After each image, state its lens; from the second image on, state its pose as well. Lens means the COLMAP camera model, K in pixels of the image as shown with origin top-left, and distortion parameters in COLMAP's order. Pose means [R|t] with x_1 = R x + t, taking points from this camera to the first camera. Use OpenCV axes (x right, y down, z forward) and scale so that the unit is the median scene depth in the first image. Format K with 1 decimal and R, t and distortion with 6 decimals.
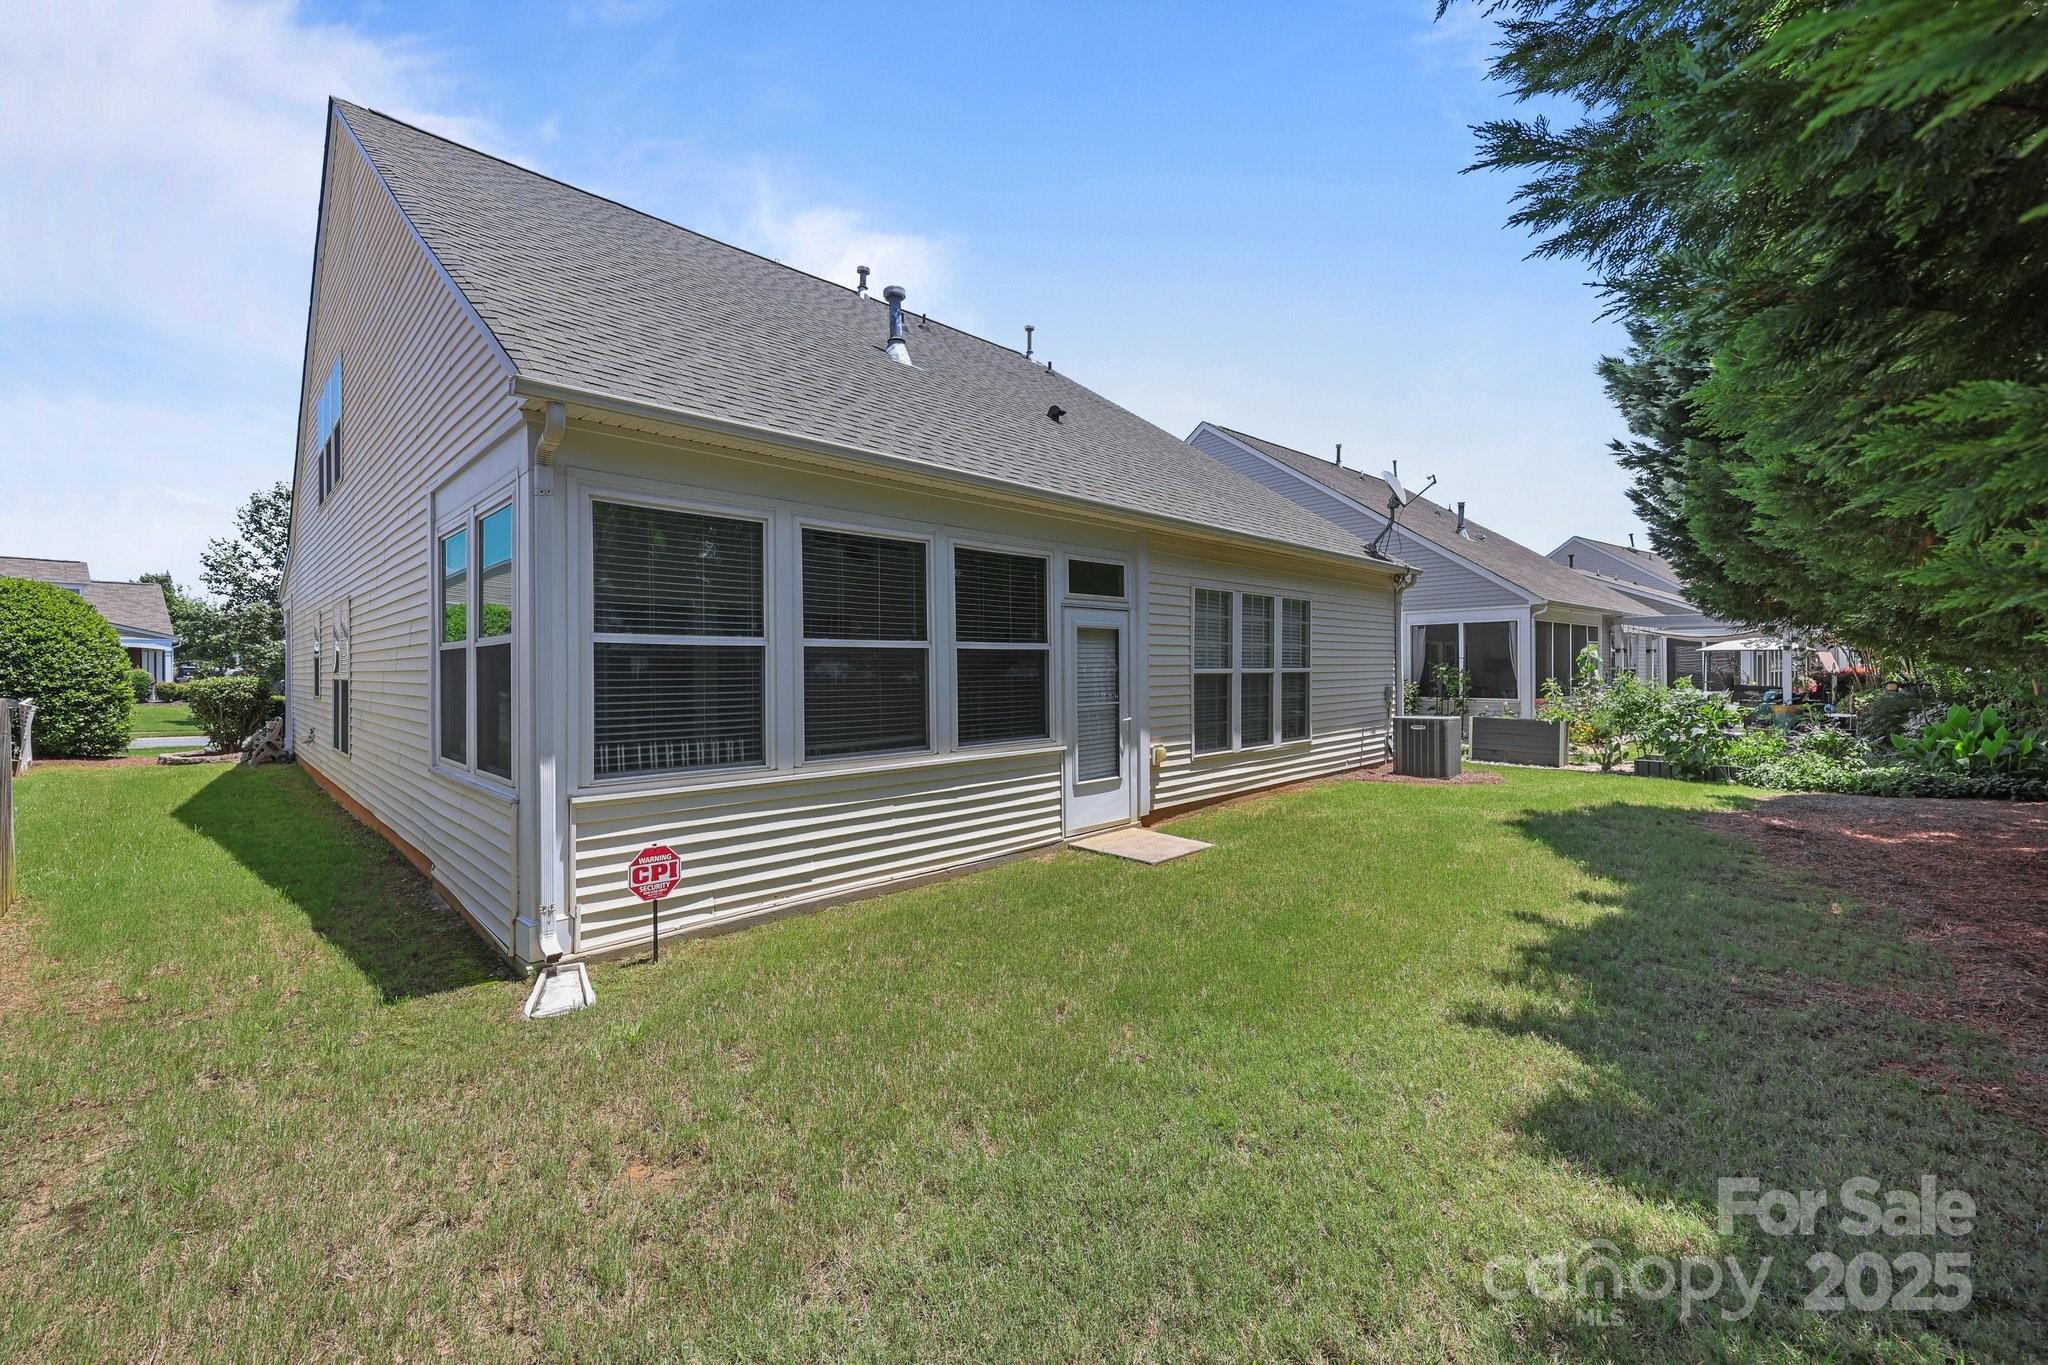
lens RADIAL K [[790.1, 0, 983.5], [0, 790.1, 678.7], [0, 0, 1]] dist [-0.000996, -0.000102]
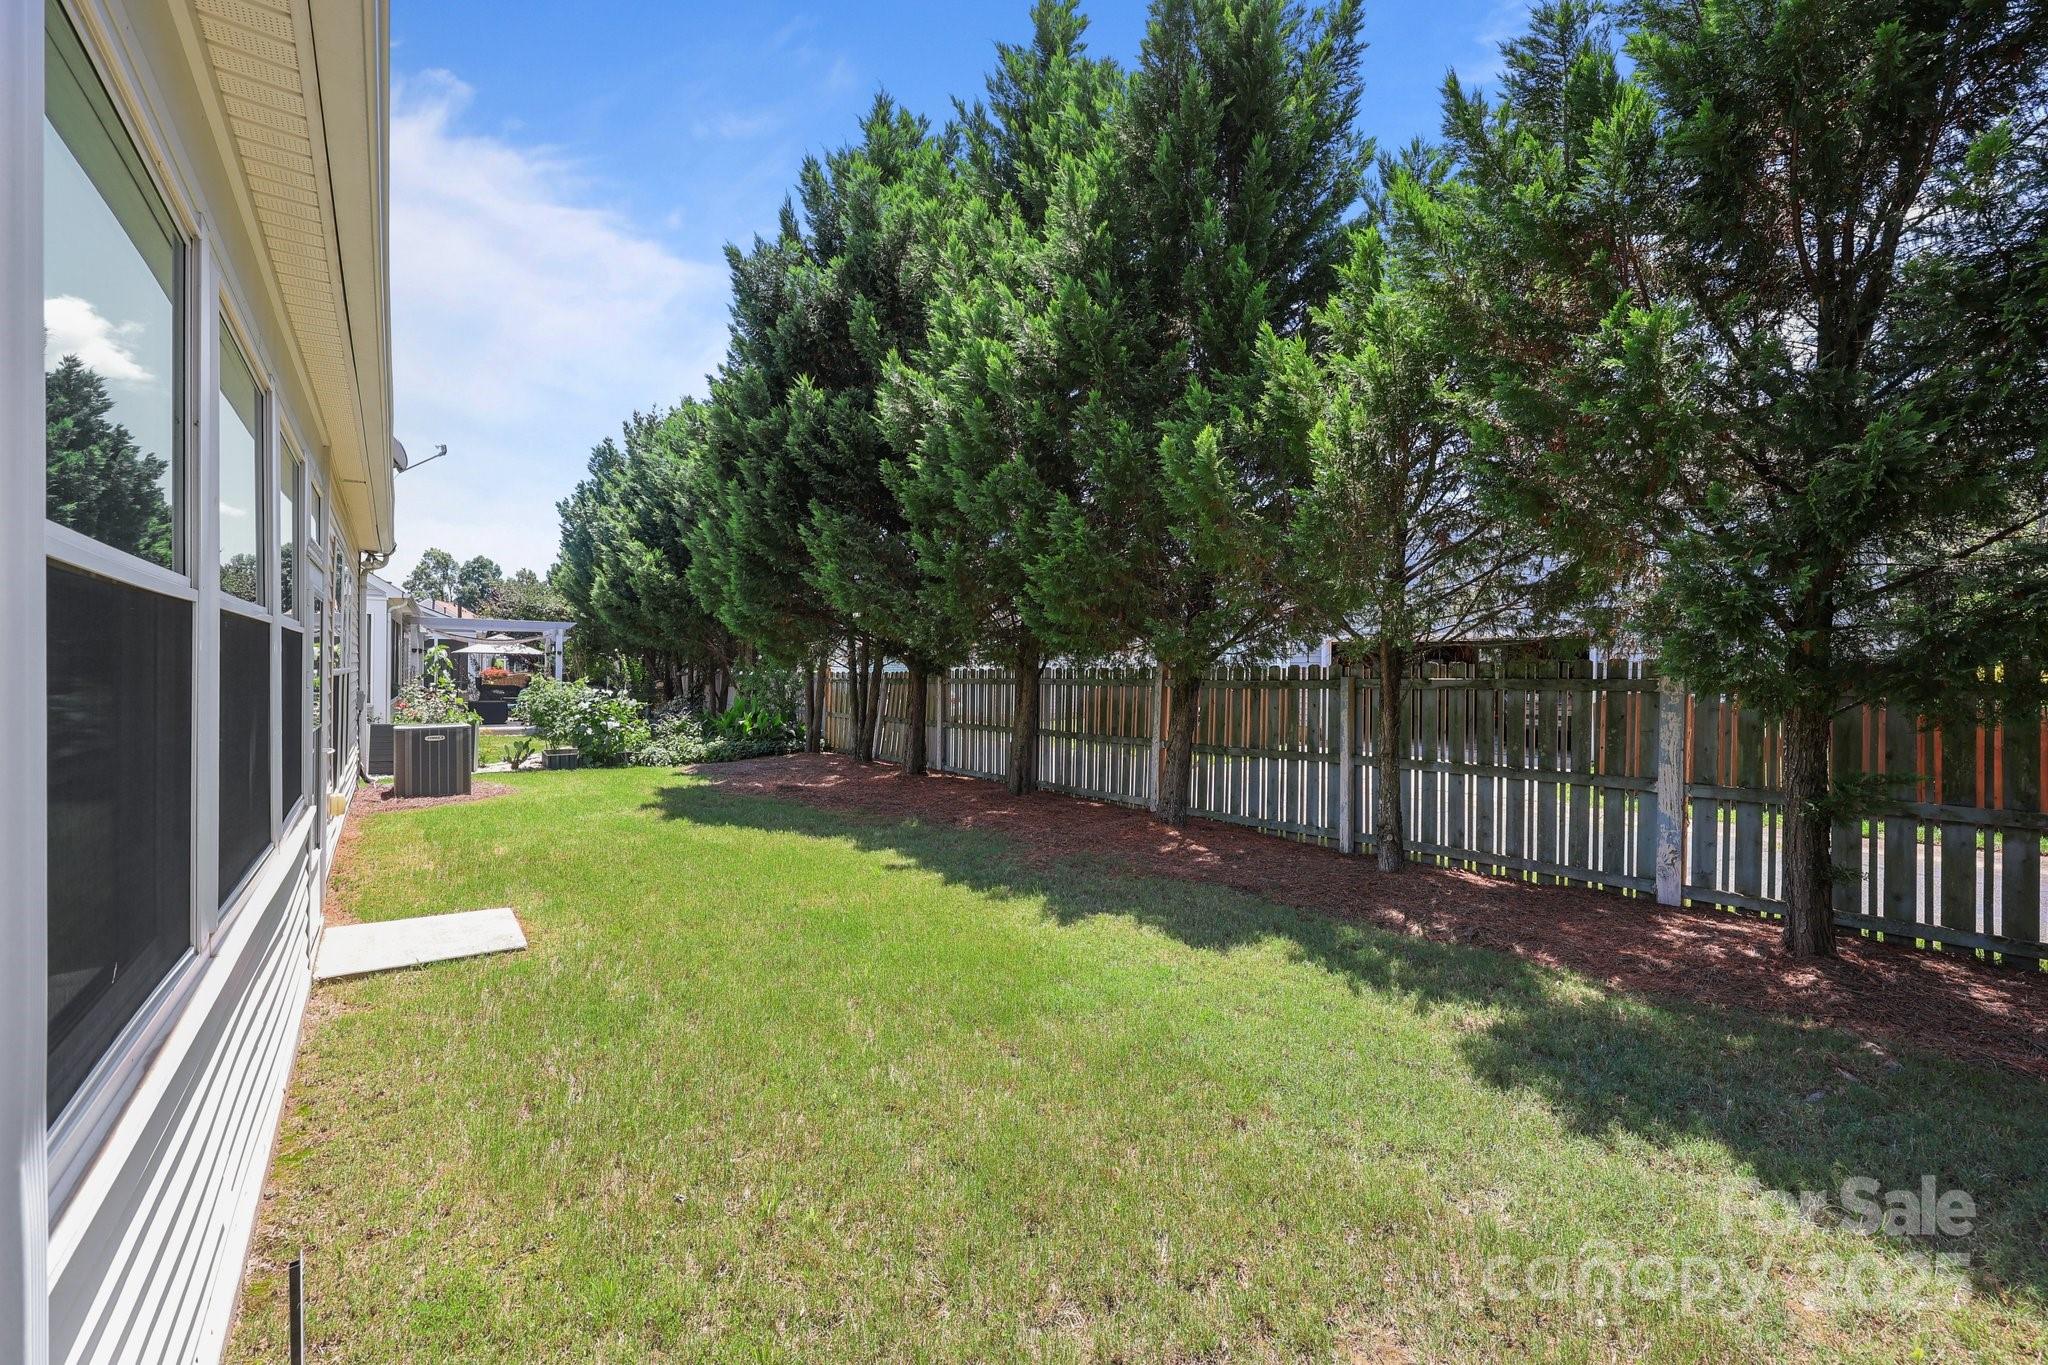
lens RADIAL K [[829.5, 0, 1027.7], [0, 829.5, 676.3], [0, 0, 1]] dist [0.001142, 0.000051]
pose [[0.092296, 0.004626, 0.995721, -0.395167], [-0.001916, 0.999988, -0.004469, -0.002043], [-0.995730, -0.001496, 0.092304, 0.411305]]
